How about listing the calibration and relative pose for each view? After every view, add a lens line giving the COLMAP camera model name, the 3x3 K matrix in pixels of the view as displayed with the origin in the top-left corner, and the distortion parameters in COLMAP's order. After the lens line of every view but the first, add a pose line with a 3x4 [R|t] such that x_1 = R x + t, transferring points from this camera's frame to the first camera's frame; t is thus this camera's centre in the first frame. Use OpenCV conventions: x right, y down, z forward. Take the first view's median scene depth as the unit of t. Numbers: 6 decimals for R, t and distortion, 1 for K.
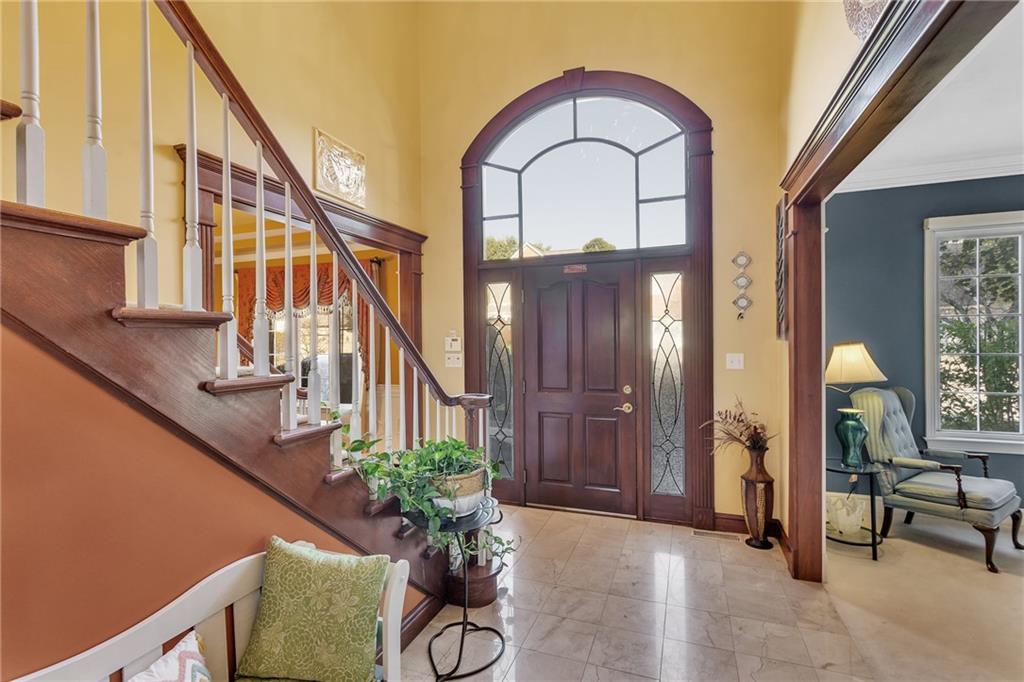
lens RADIAL K [[471.6, 0, 508.6], [0, 471.6, 338.2], [0, 0, 1]] dist [0.000272, 0.000285]
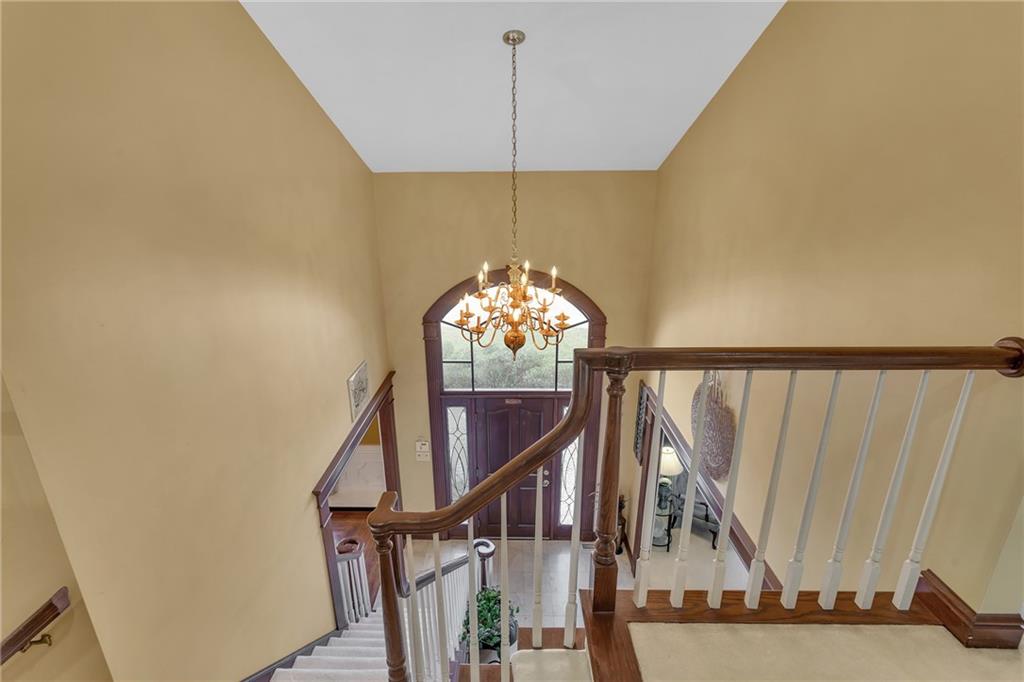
lens RADIAL K [[471.6, 0, 508.6], [0, 471.6, 338.2], [0, 0, 1]] dist [0.000272, 0.000285]
pose [[0.940459, -0.101031, 0.324544, -0.347064], [-0.002795, 0.952474, 0.304606, -0.831444], [-0.339895, -0.287377, 0.895481, -0.250907]]
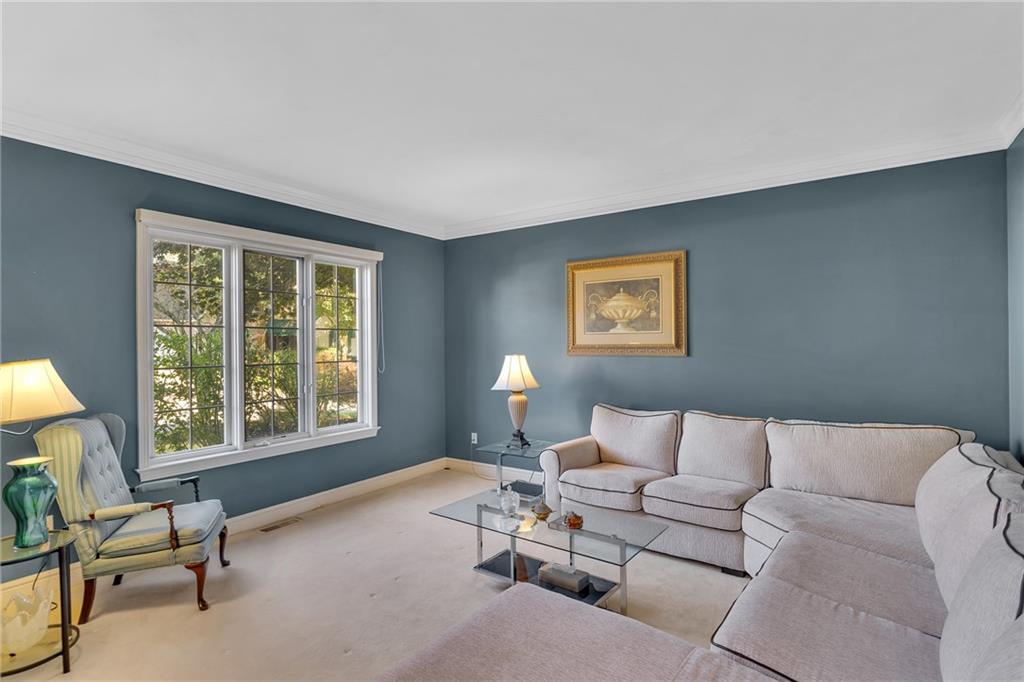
lens RADIAL K [[522.6, 0, 508.6], [0, 522.6, 341.2], [0, 0, 1]] dist [-0.001089, 0.000105]
pose [[0.240618, 0.006857, 0.970596, 0.153840], [0.010816, 0.999894, -0.009745, -0.000828], [-0.970560, 0.012843, 0.240519, 0.149082]]
